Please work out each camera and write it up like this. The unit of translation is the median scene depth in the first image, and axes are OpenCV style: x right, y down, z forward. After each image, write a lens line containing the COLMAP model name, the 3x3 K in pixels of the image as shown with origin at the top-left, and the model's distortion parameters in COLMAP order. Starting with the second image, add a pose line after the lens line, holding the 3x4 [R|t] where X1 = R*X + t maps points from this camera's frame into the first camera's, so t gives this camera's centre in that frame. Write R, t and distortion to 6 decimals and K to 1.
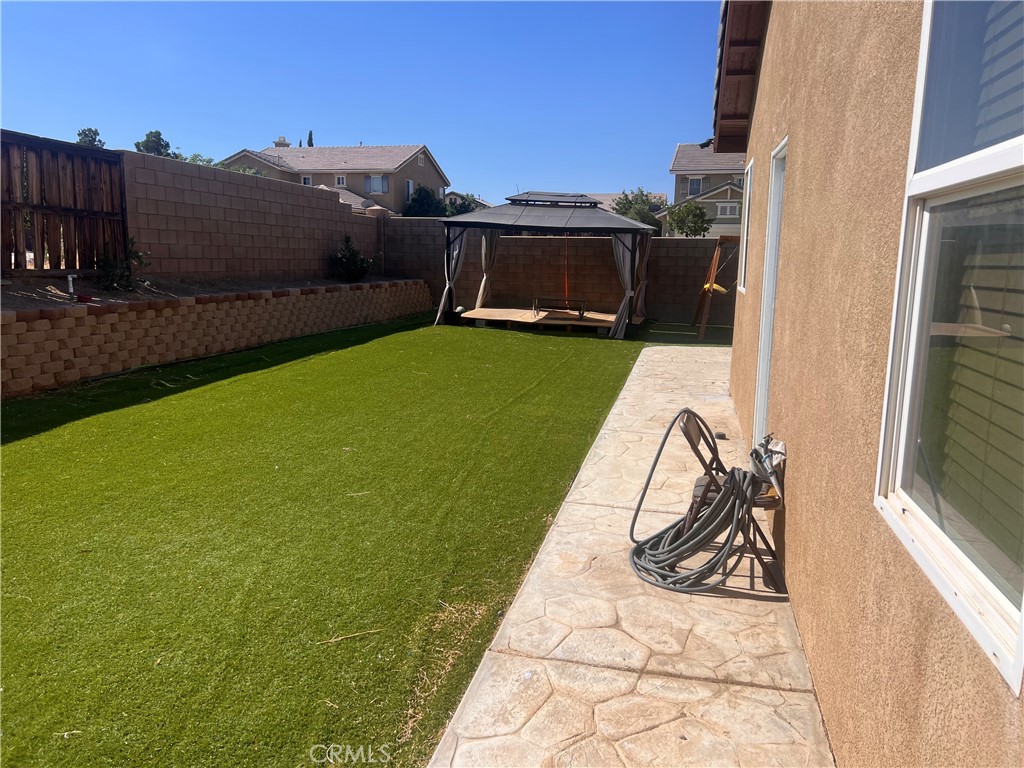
lens RADIAL K [[775.9, 0, 510.1], [0, 775.9, 382.5], [0, 0, 1]] dist [0.054332, -0.035709]
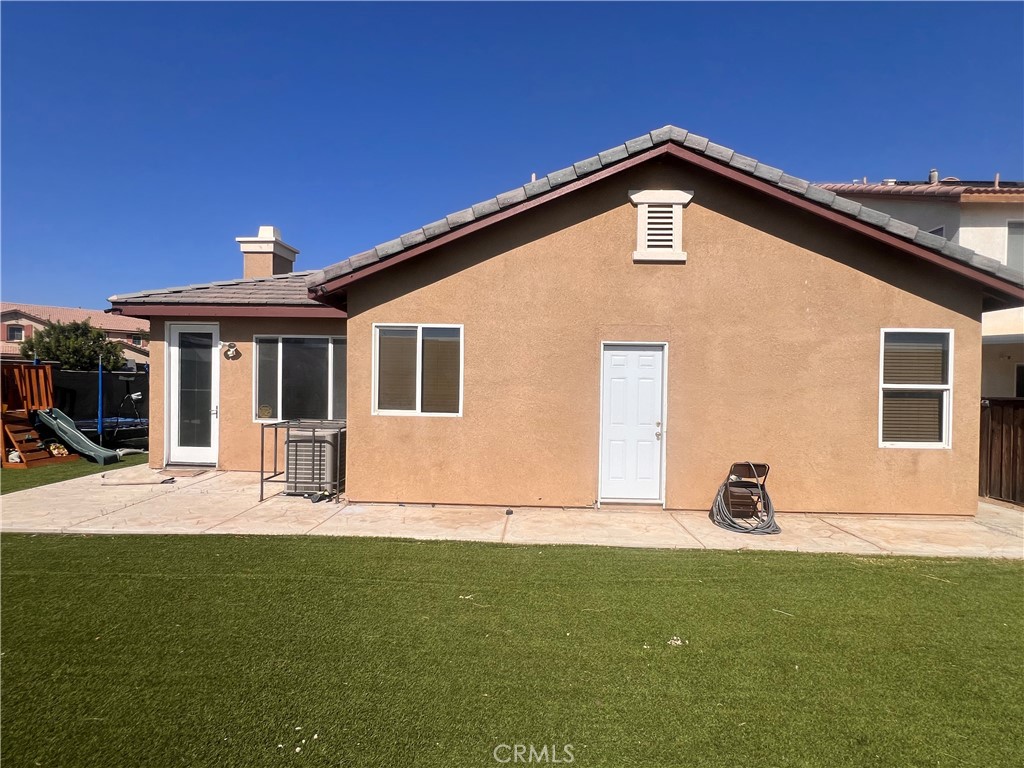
lens RADIAL K [[479.9, 0, 507.5], [0, 479.9, 390.0], [0, 0, 1]] dist [0.001231, -0.001425]
pose [[-0.184880, -0.038373, 0.982012, -1.359712], [0.142807, 0.987582, 0.065476, -0.486526], [-0.972330, 0.152344, -0.177104, 2.475037]]
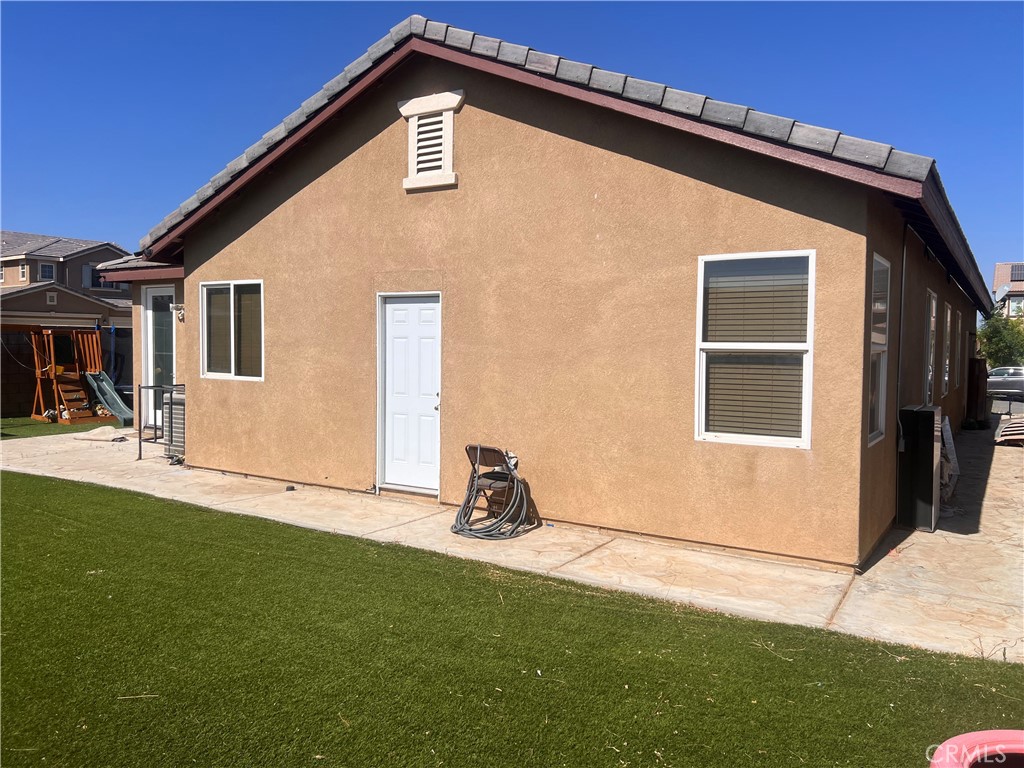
lens RADIAL K [[775.9, 0, 515.6], [0, 775.9, 383.3], [0, 0, 1]] dist [0.054332, -0.035709]
pose [[0.344097, -0.061816, 0.936897, -1.826923], [0.148563, 0.988845, 0.010680, -0.146229], [-0.927106, 0.135513, 0.349443, 0.347798]]
